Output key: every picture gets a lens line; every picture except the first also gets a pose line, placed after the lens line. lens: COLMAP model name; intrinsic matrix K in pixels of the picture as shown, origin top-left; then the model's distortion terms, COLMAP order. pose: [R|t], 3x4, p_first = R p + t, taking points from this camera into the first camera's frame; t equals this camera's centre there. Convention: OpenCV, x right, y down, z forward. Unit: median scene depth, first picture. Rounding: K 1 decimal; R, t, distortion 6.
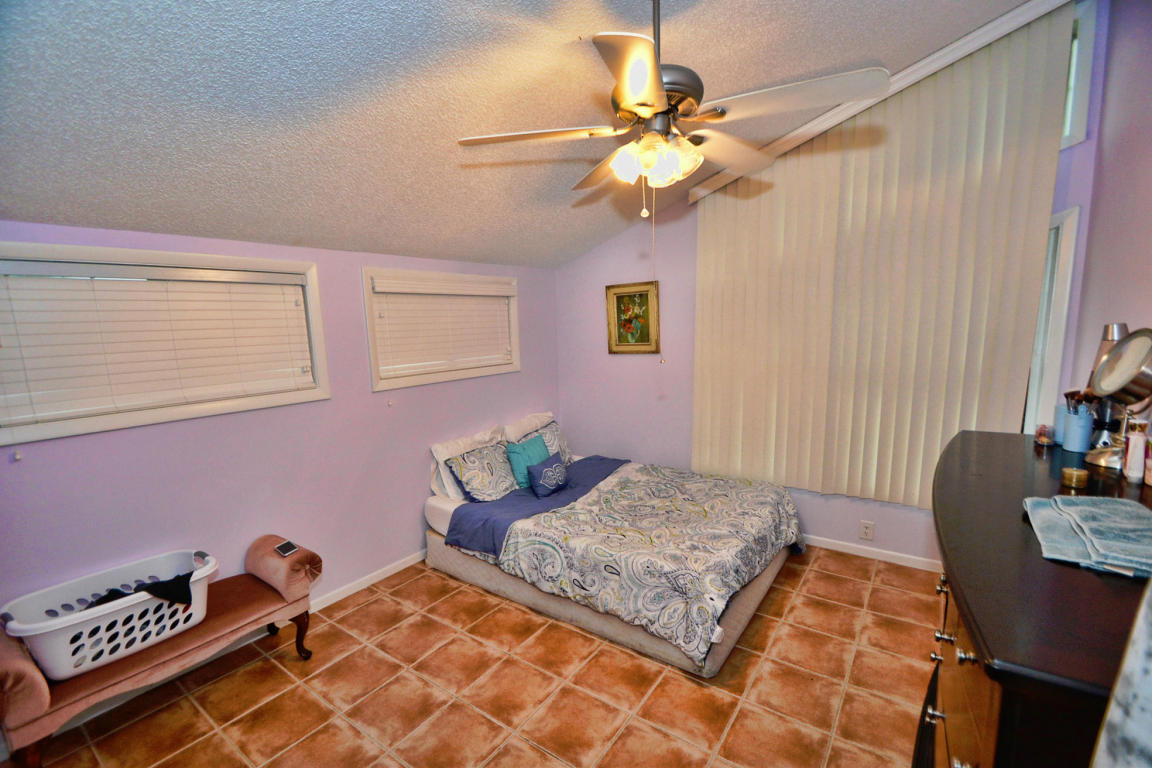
lens RADIAL K [[541.0, 0, 574.6], [0, 541.0, 405.2], [0, 0, 1]] dist [-0.001222, -0.015129]
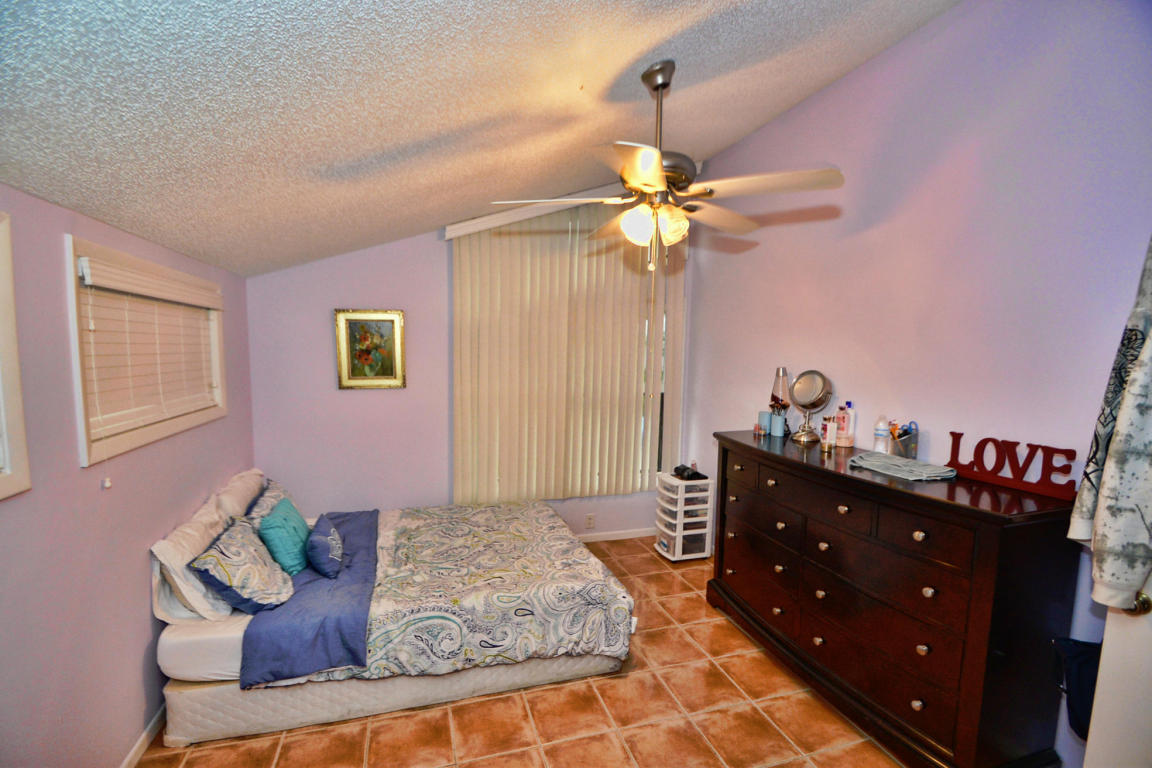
lens RADIAL K [[527.3, 0, 565.2], [0, 527.3, 406.7], [0, 0, 1]] dist [0.002911, -0.014179]
pose [[0.560245, -0.042128, 0.827255, -0.584078], [0.090471, 0.995843, -0.010557, -0.037444], [-0.823371, 0.080756, 0.561728, 0.347450]]
